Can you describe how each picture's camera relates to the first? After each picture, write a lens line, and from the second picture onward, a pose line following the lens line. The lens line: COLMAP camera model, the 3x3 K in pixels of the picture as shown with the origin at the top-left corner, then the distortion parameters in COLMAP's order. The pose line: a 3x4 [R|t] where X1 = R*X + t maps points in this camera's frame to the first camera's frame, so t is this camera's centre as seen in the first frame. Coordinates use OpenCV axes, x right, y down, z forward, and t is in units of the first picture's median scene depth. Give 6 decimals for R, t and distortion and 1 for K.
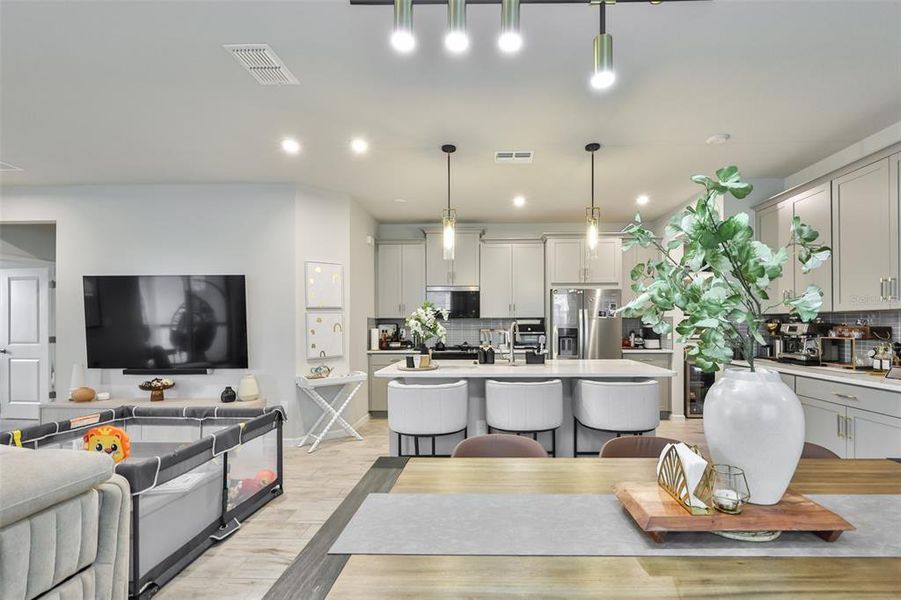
lens RADIAL K [[395.4, 0, 480.4], [0, 395.4, 324.0], [0, 0, 1]] dist [0.001770, 0.000326]
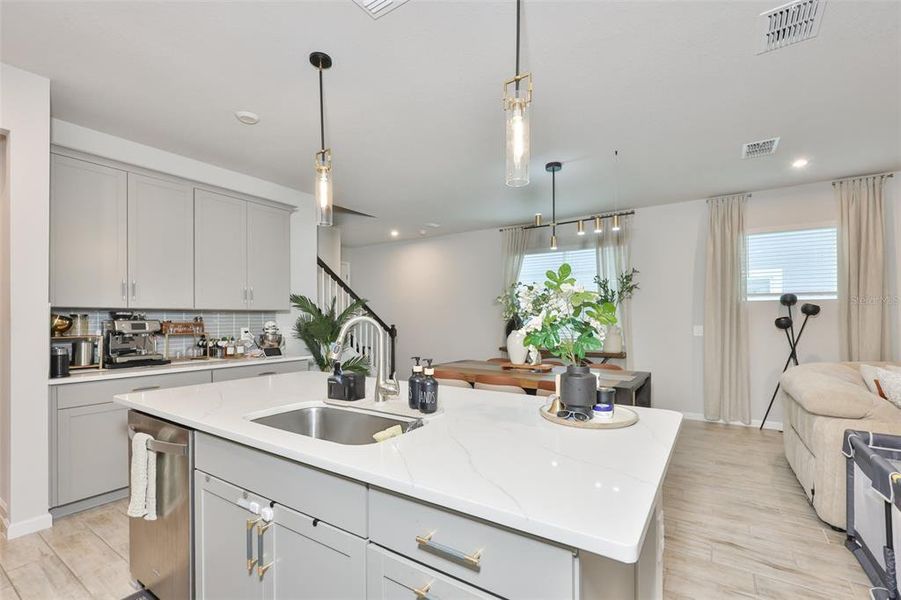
lens RADIAL K [[397.9, 0, 471.7], [0, 397.9, 319.3], [0, 0, 1]] dist [-0.000535, 0.000176]
pose [[-0.863377, 0.006111, 0.504522, -0.216672], [0.006569, 0.999978, -0.000870, 0.001784], [-0.504516, 0.002563, -0.863398, 1.065291]]
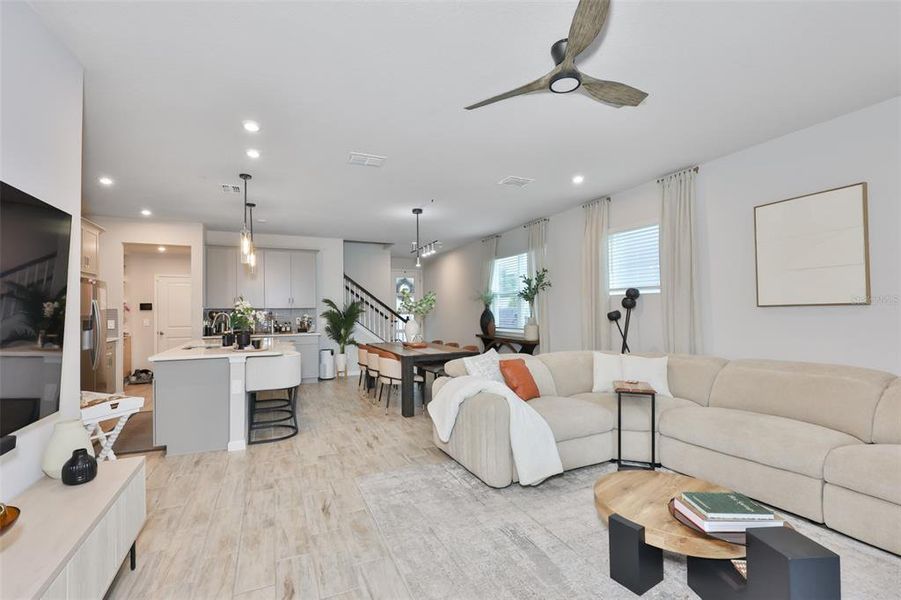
lens RADIAL K [[401.1, 0, 444.2], [0, 401.1, 306.6], [0, 0, 1]] dist [-0.003614, -0.000170]
pose [[-0.434846, 0.018840, 0.900308, -1.120872], [0.010181, 0.999820, -0.016005, 0.003510], [-0.900447, 0.002206, -0.434960, 0.733969]]
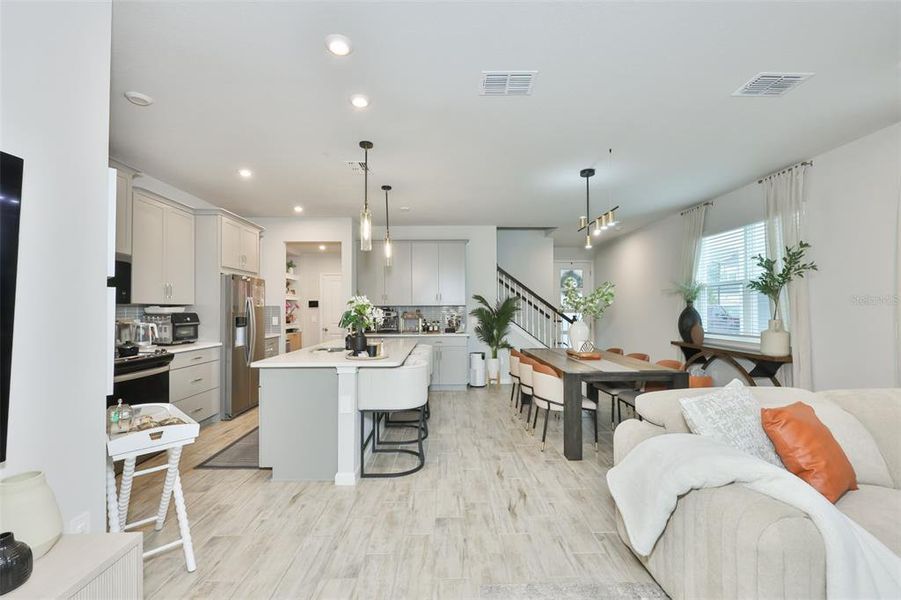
lens RADIAL K [[401.1, 0, 444.2], [0, 401.1, 306.6], [0, 0, 1]] dist [-0.003614, -0.000170]
pose [[-0.042208, 0.013038, 0.999024, -0.854056], [0.004058, 0.999909, -0.012878, 0.001045], [-0.999101, 0.003510, -0.042257, 0.628267]]
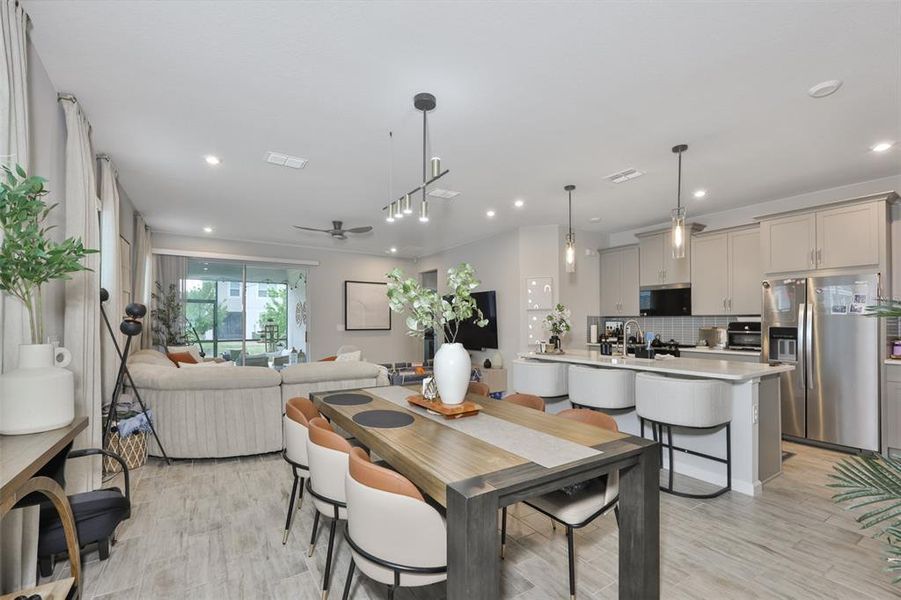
lens RADIAL K [[380.9, 0, 448.1], [0, 380.9, 319.0], [0, 0, 1]] dist [-0.000793, -0.000016]
pose [[0.561308, -0.002106, -0.827604, 0.572411], [-0.002563, 0.999988, -0.004283, -0.001565], [0.827603, 0.004526, 0.561296, -0.029927]]
